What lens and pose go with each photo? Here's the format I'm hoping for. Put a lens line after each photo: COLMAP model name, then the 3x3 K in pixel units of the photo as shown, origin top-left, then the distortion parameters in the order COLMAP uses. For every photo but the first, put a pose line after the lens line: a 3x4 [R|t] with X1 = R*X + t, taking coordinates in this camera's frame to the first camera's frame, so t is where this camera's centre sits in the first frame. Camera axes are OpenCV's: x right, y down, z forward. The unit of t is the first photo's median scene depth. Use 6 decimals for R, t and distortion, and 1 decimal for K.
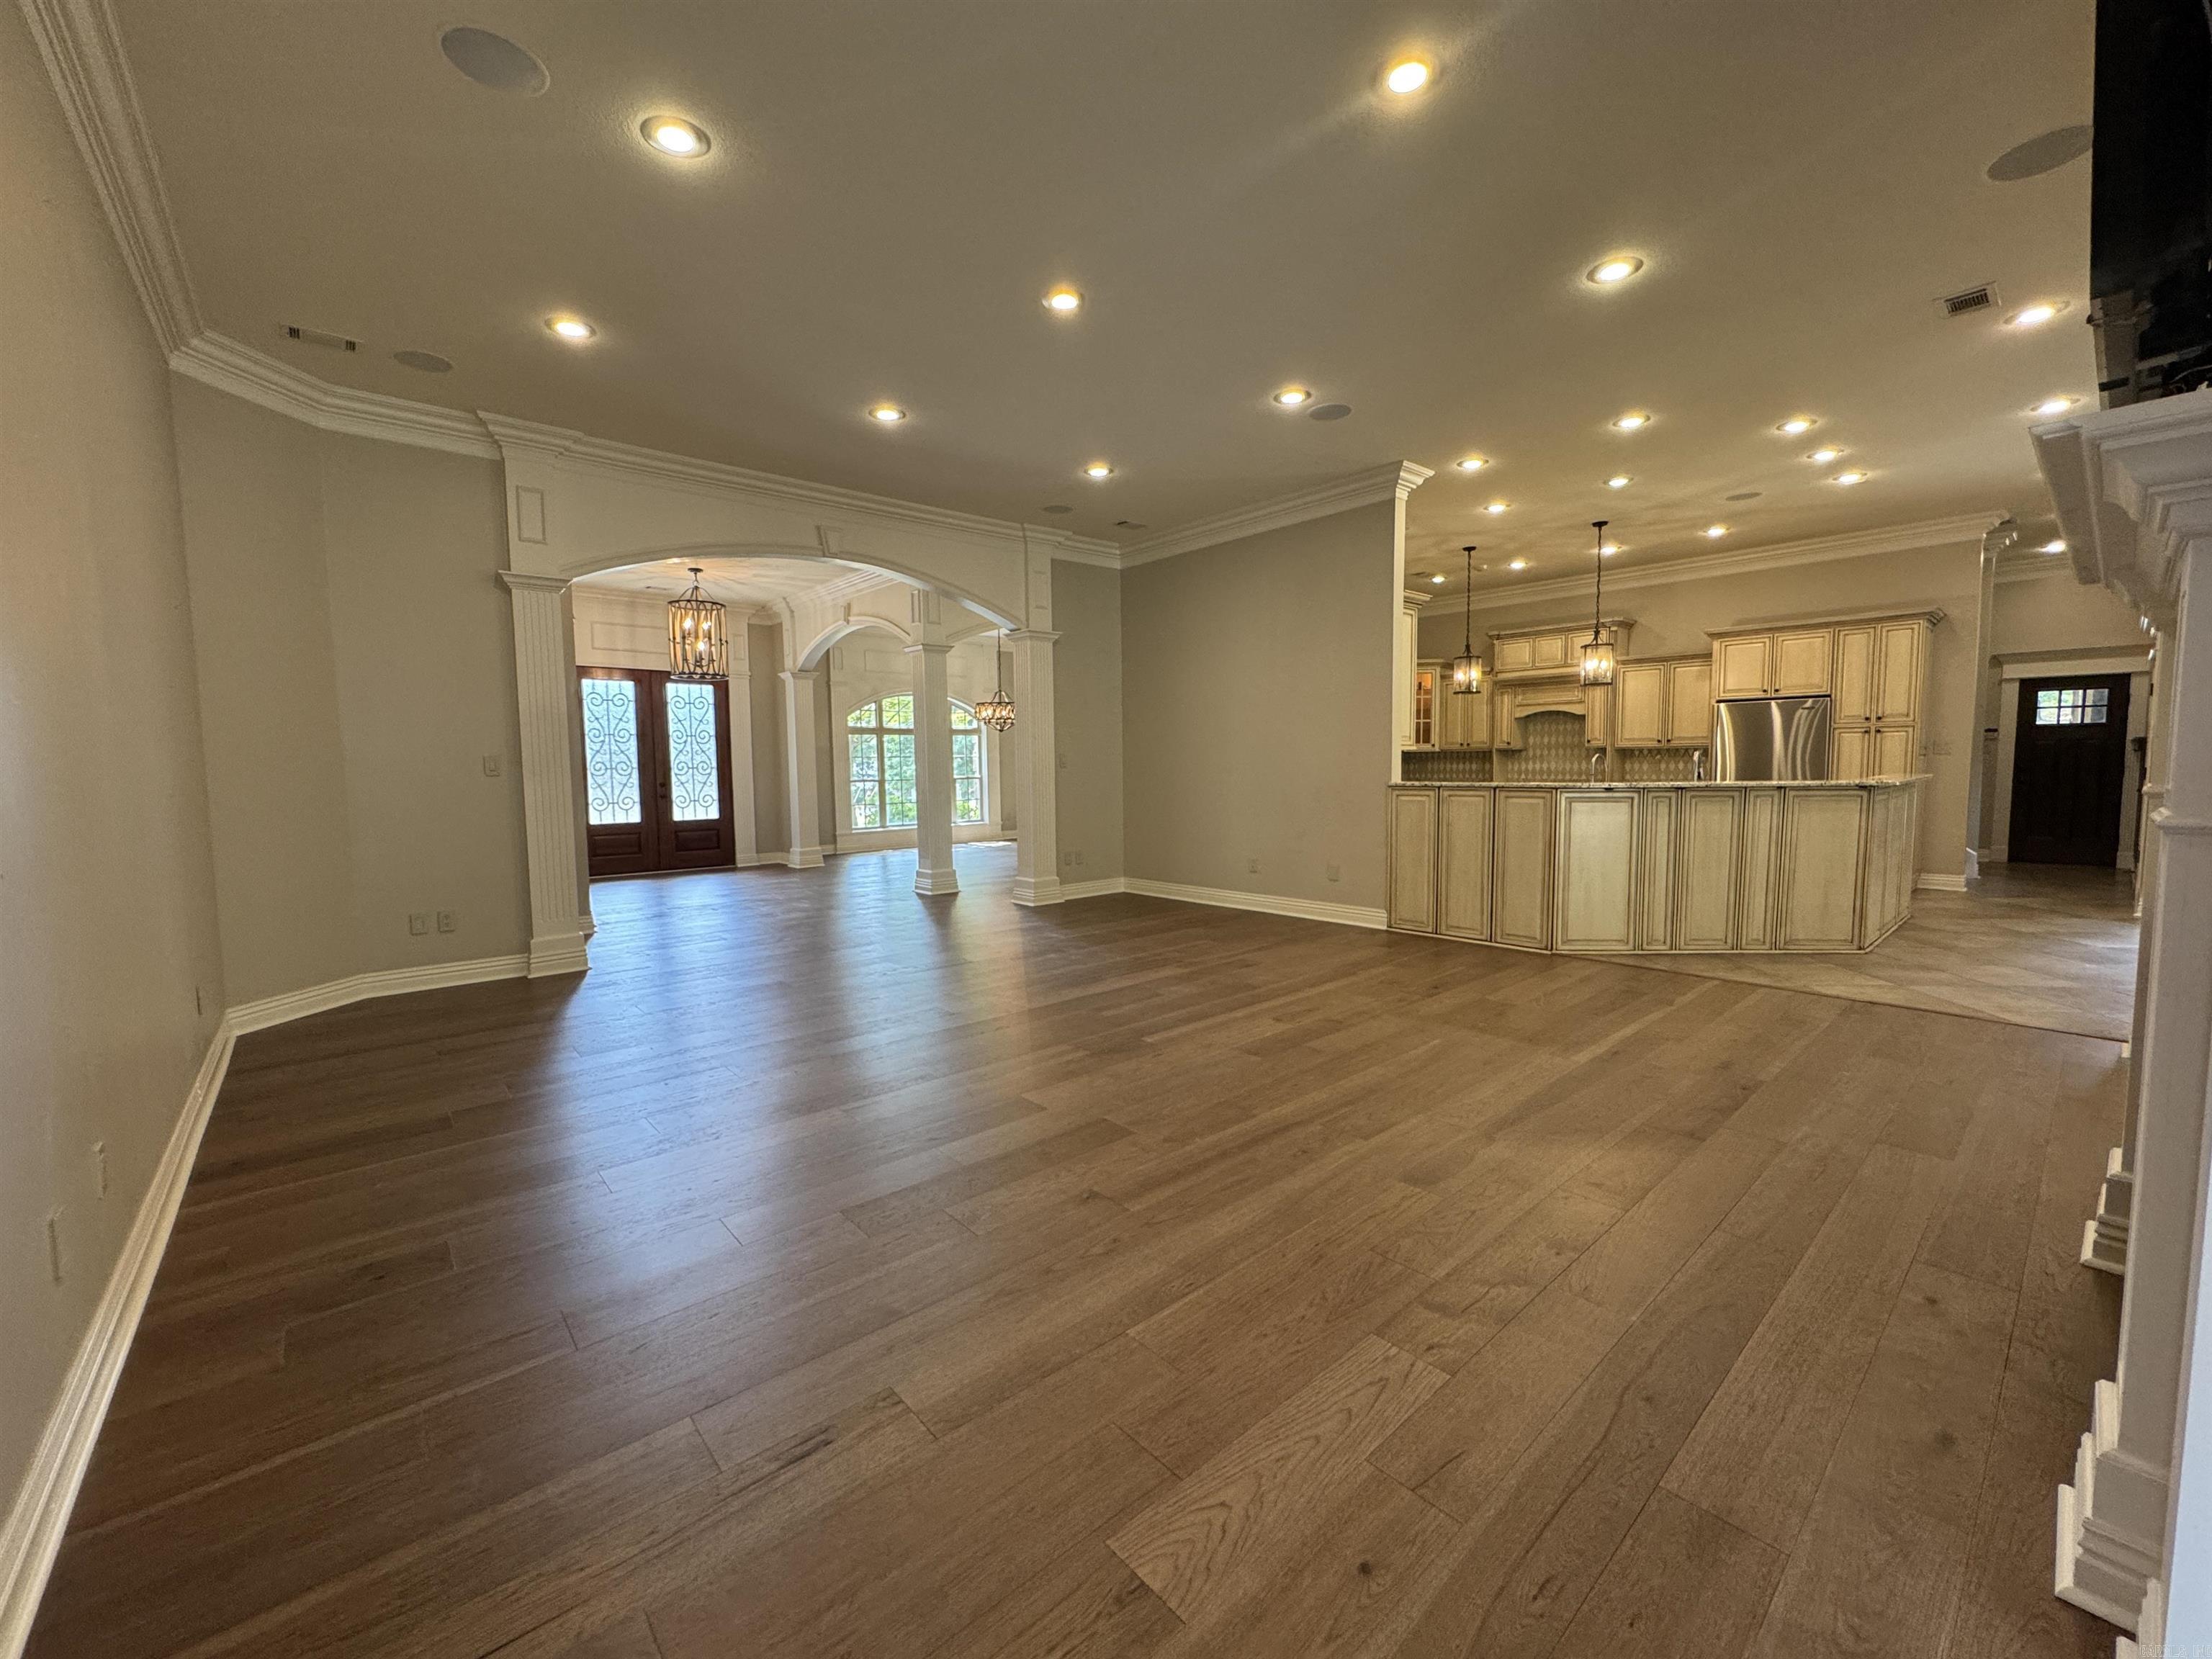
lens RADIAL K [[887.1, 0, 1103.7], [0, 887.1, 826.2], [0, 0, 1]] dist [-0.002399, -0.000208]
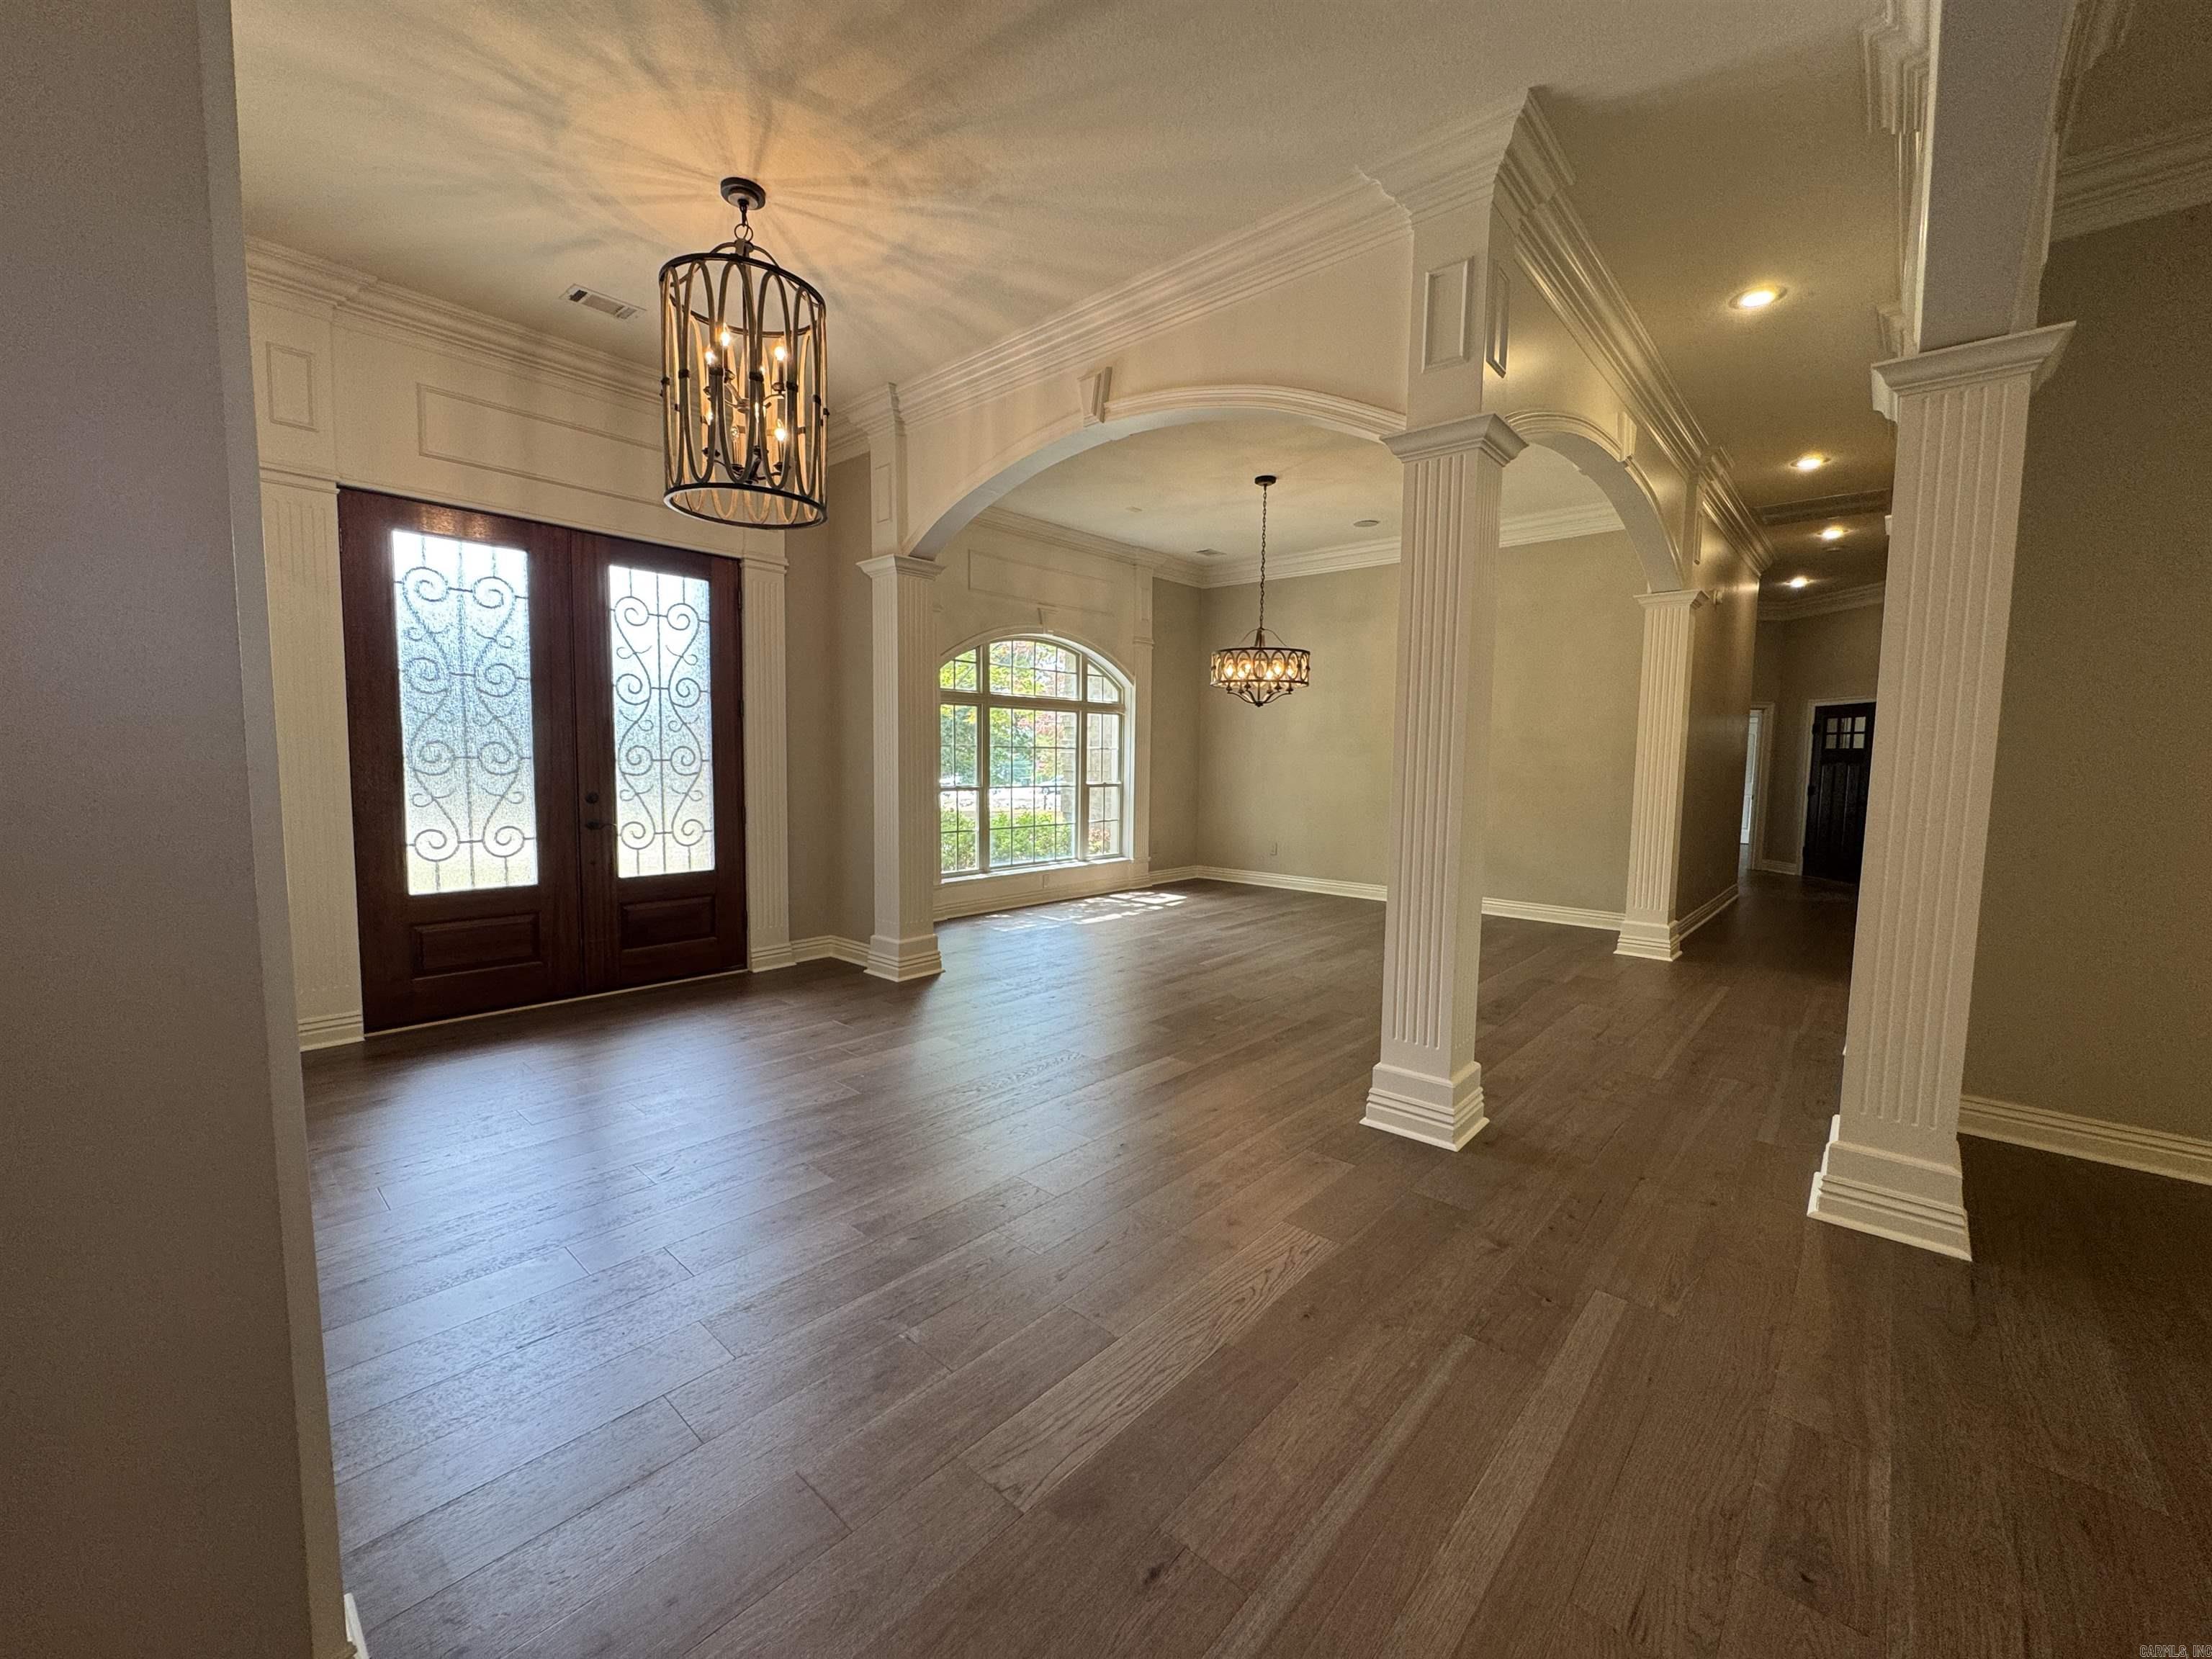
lens RADIAL K [[880.3, 0, 1110.2], [0, 880.3, 833.7], [0, 0, 1]] dist [-0.001368, -0.000169]
pose [[0.994210, 0.026723, 0.104077, -0.295519], [-0.029153, 0.999335, 0.021902, -0.046887], [-0.103423, -0.024809, 0.994328, 0.554401]]
